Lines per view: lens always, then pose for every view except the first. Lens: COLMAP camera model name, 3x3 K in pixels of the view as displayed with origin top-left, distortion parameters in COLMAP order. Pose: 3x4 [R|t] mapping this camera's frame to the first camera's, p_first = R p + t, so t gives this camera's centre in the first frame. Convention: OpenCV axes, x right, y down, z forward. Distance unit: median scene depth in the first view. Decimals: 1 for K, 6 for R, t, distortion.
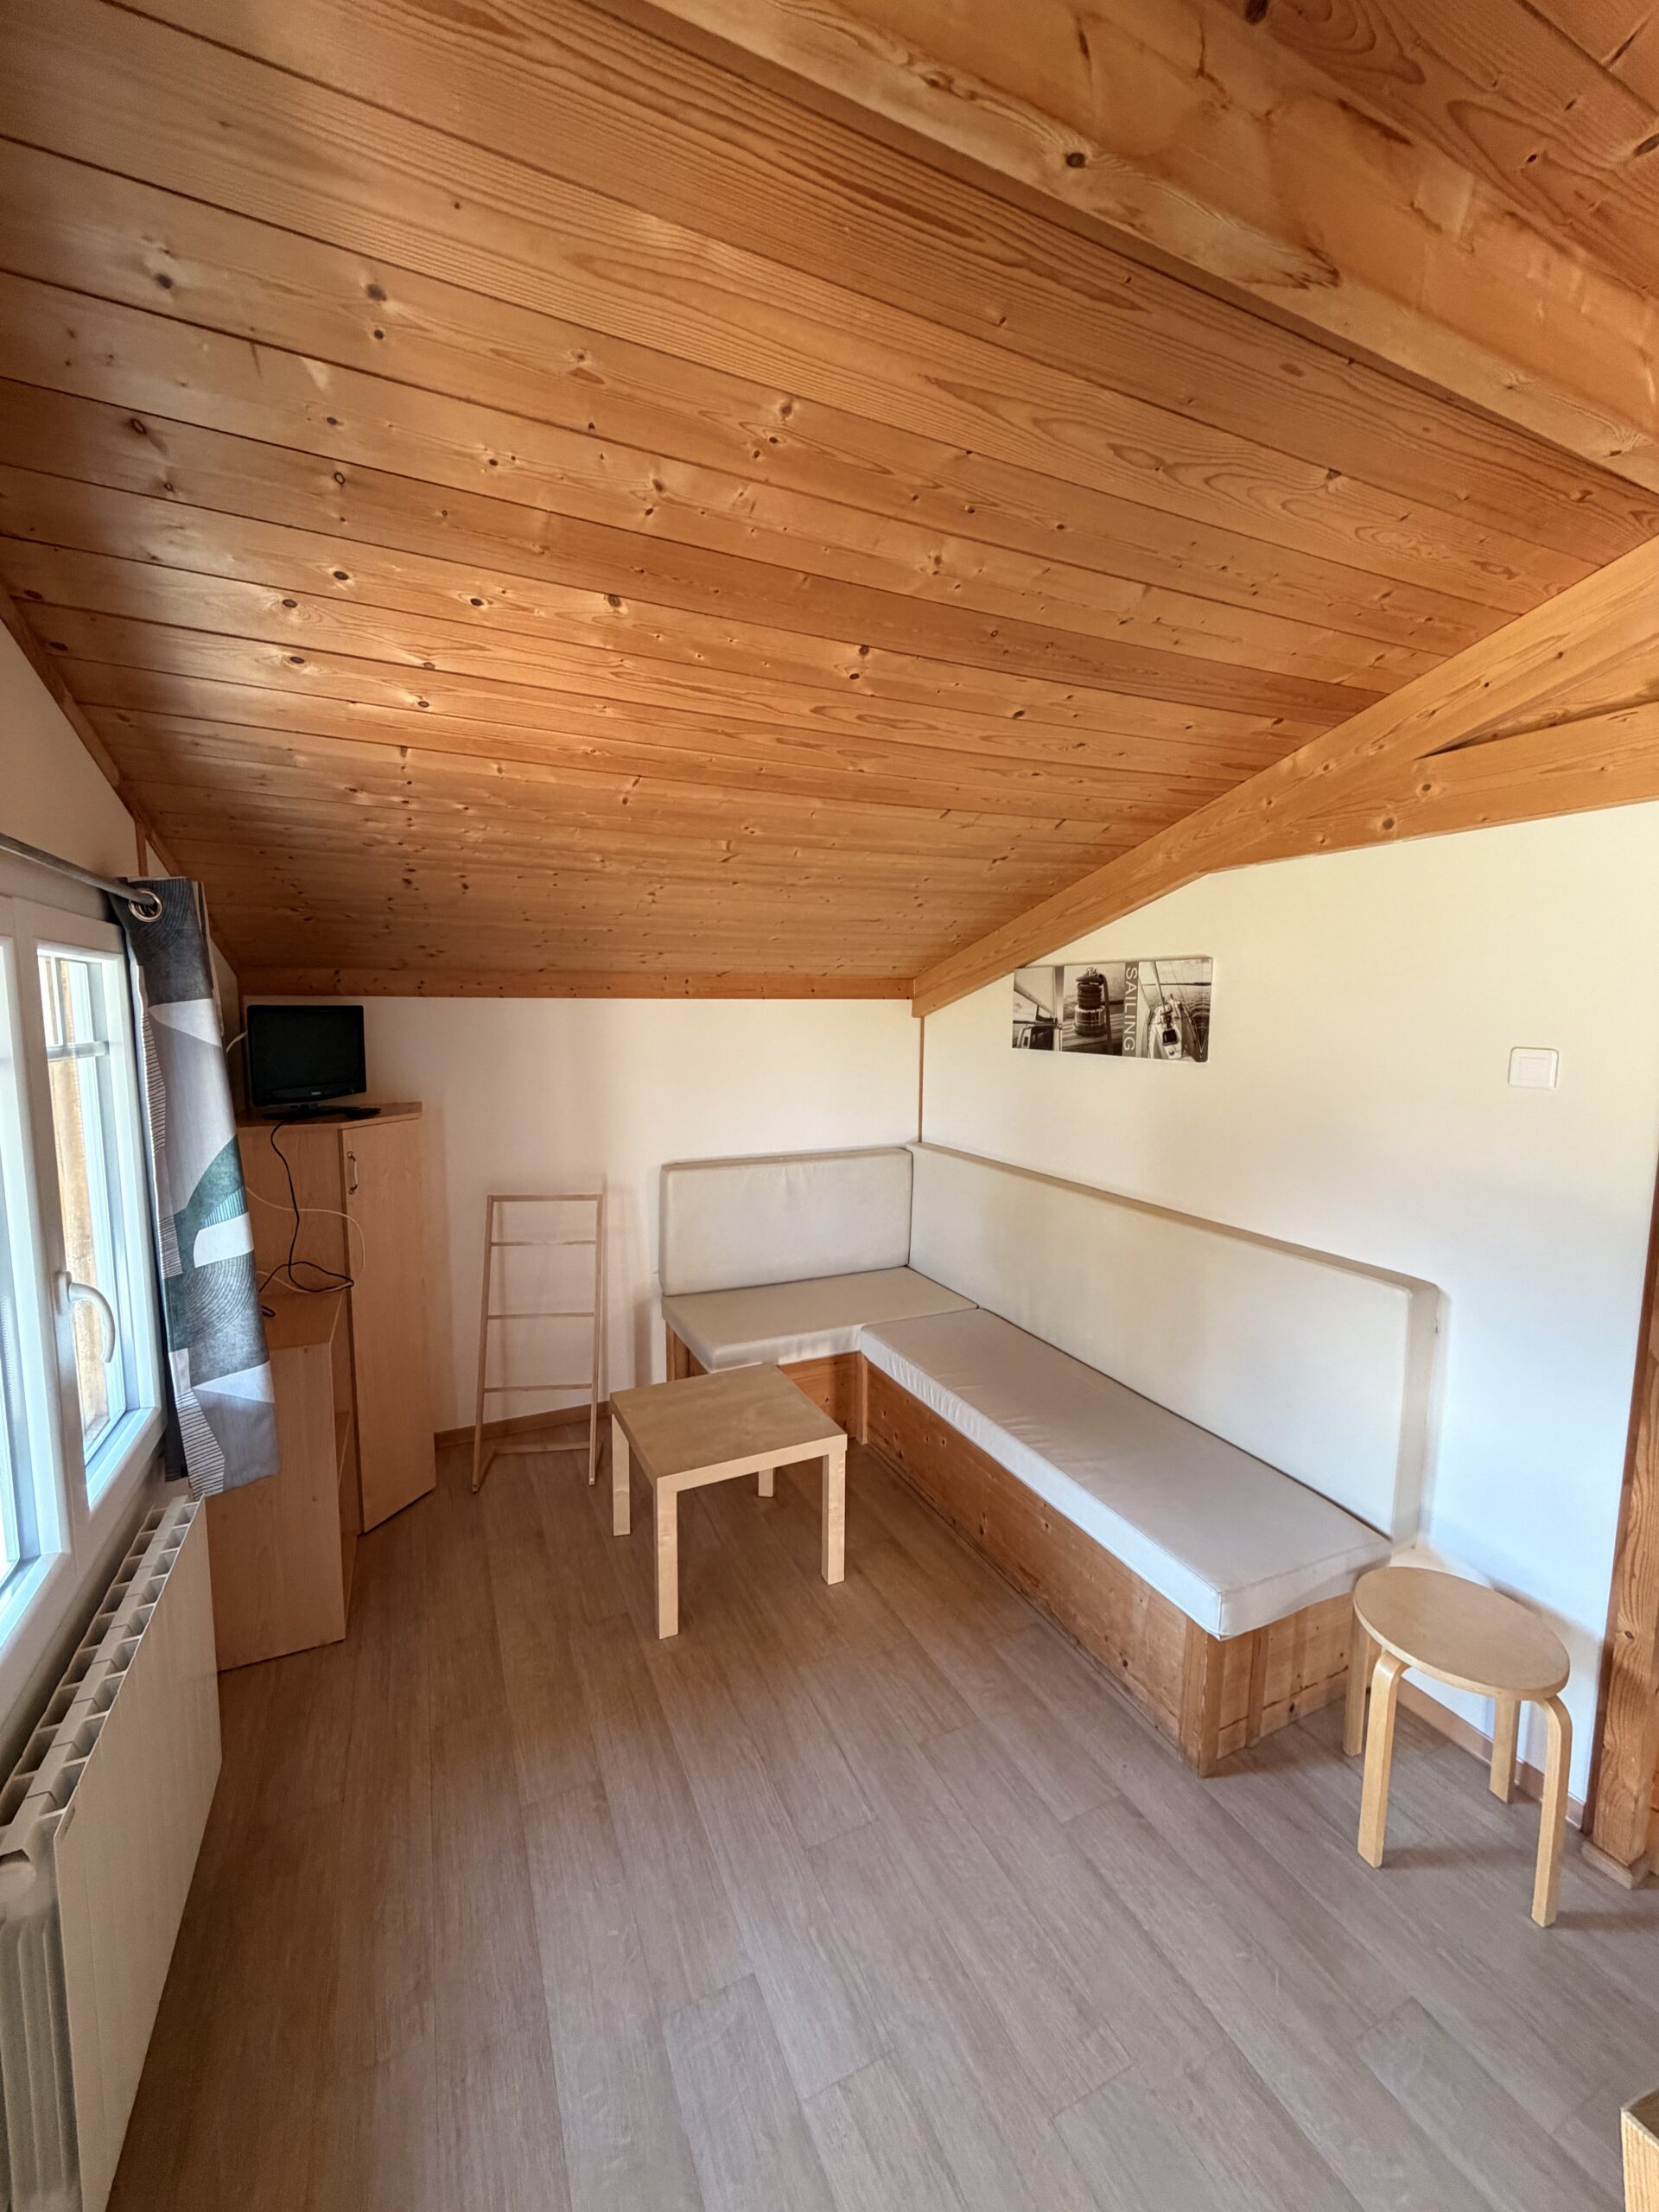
lens RADIAL K [[883.1, 0, 829.3], [0, 883.1, 1103.3], [0, 0, 1]] dist [-0.000044, -0.000016]
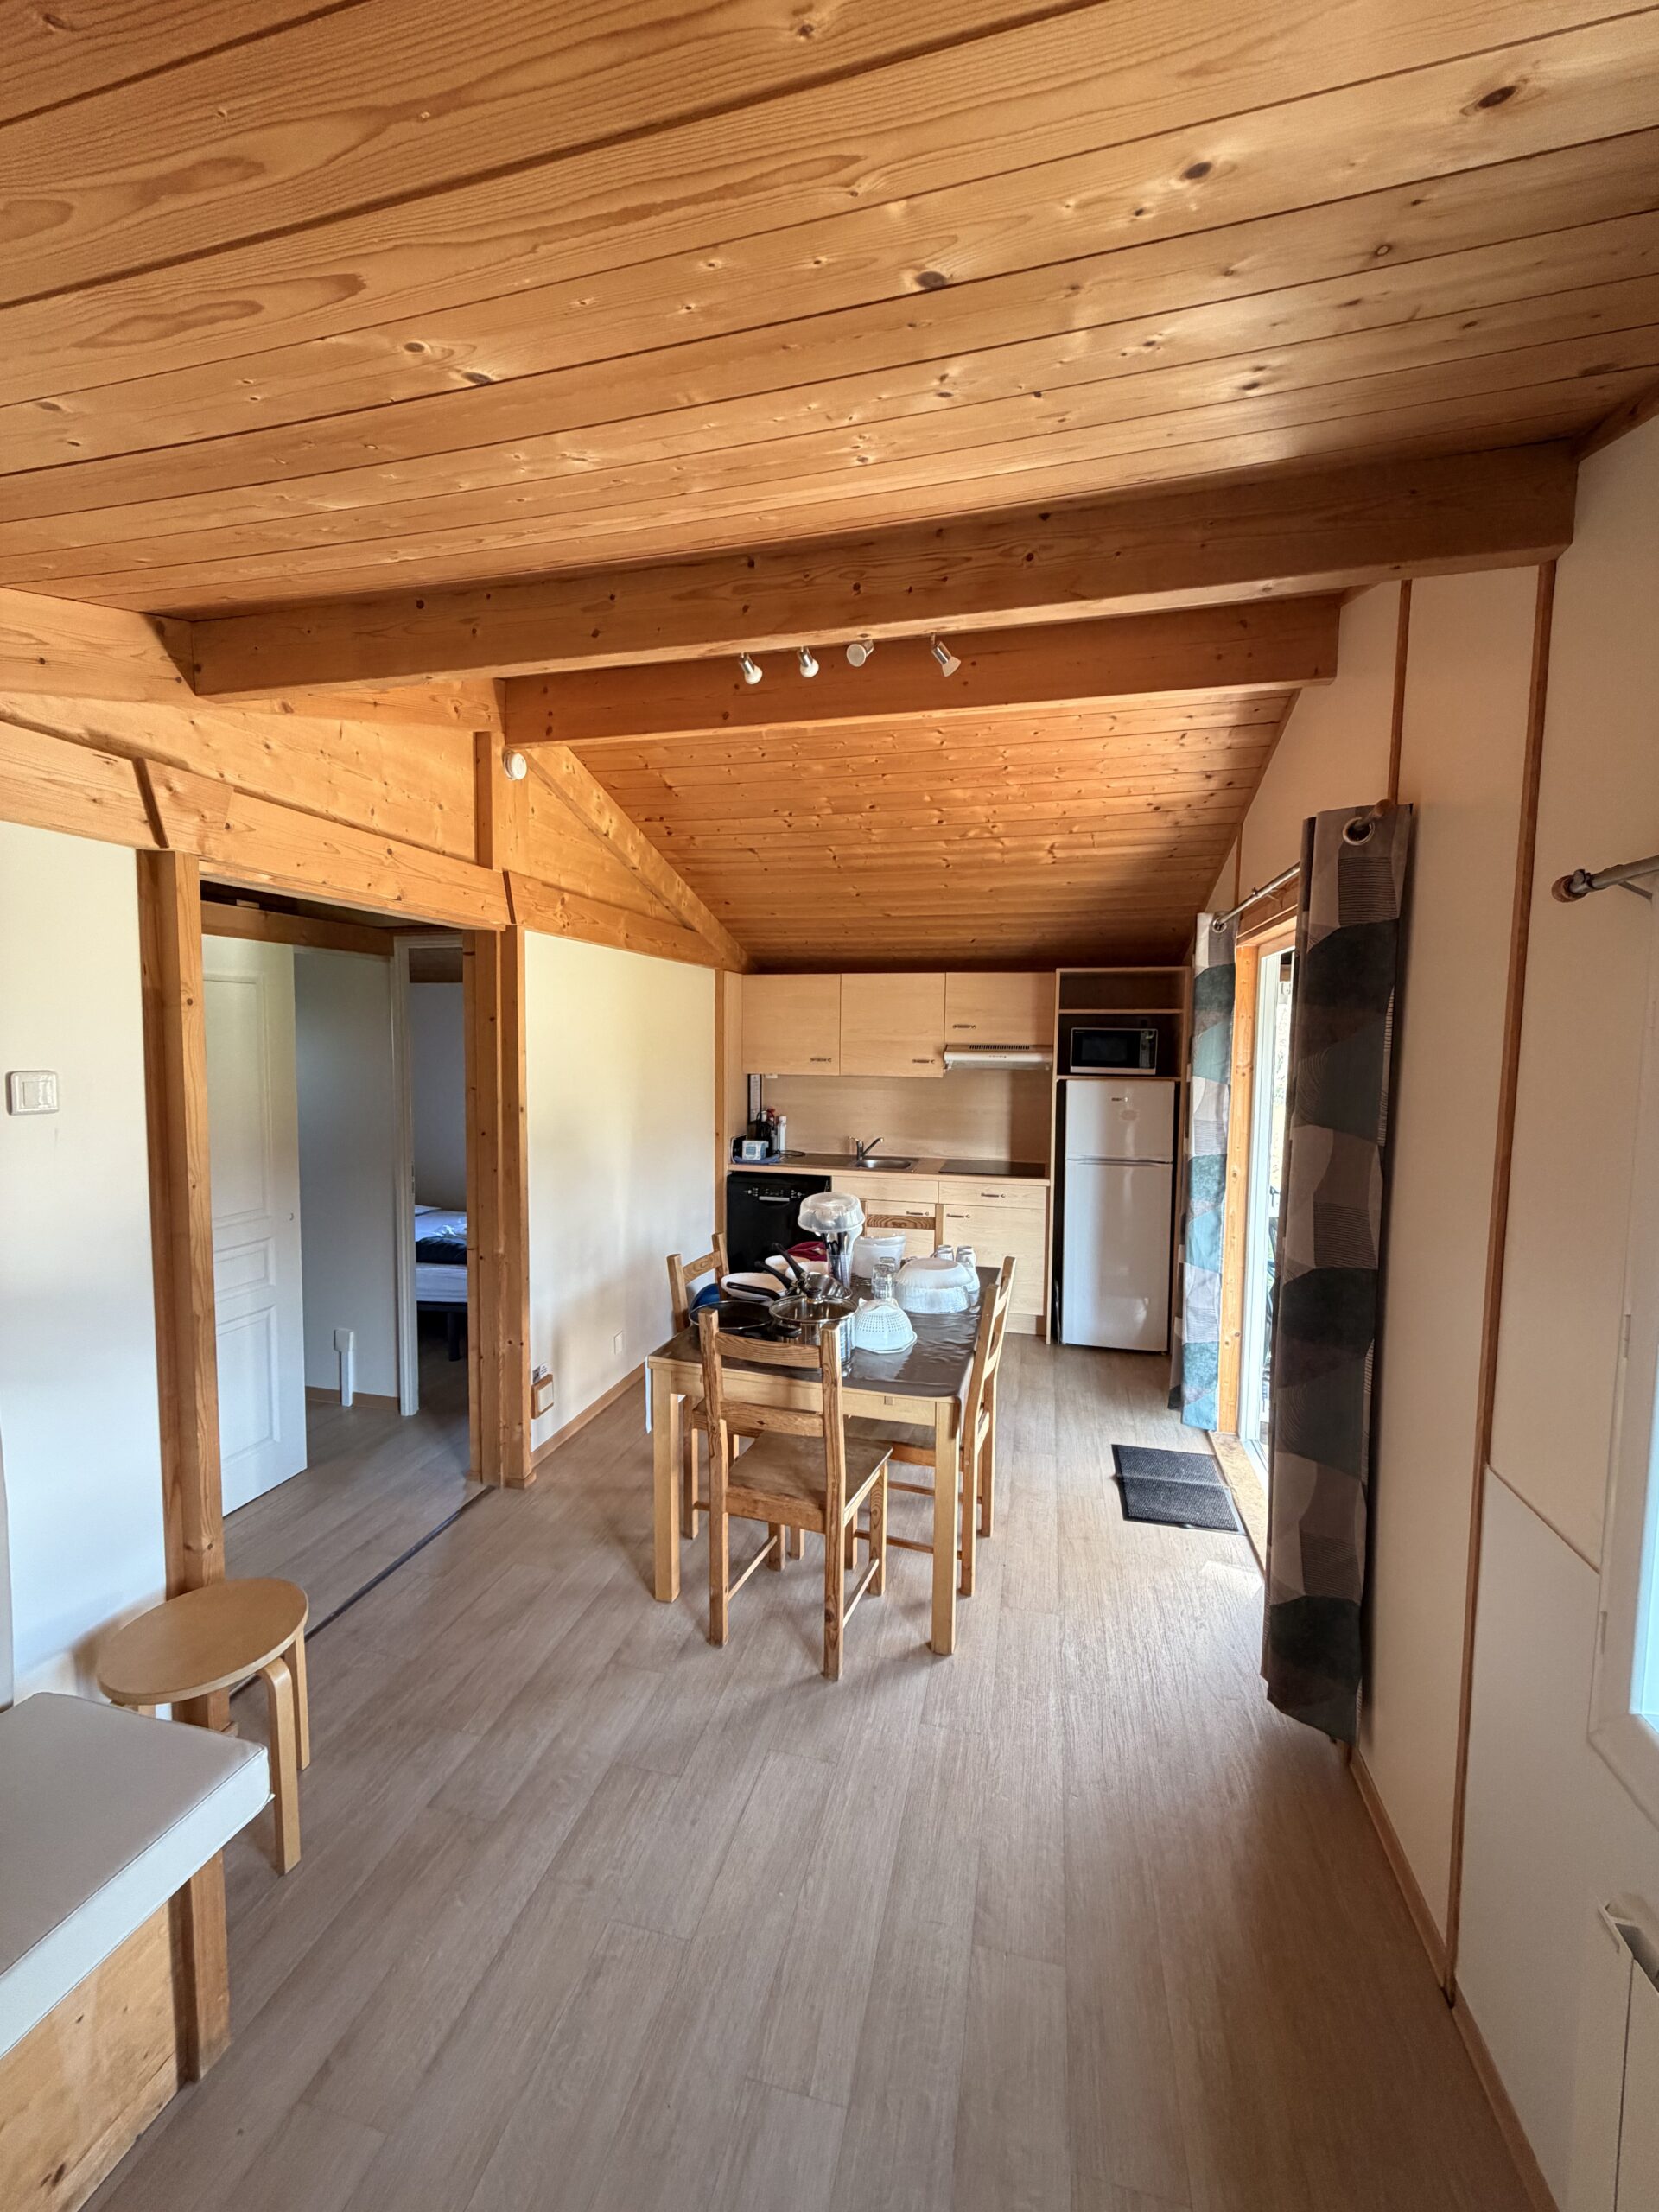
lens RADIAL K [[883.1, 0, 824.8], [0, 883.1, 1101.6], [0, 0, 1]] dist [-0.000044, -0.000016]
pose [[-0.776922, -0.061259, 0.626609, -0.532715], [0.052049, 0.985599, 0.160890, -0.168902], [-0.627441, 0.157613, -0.762545, 1.472633]]
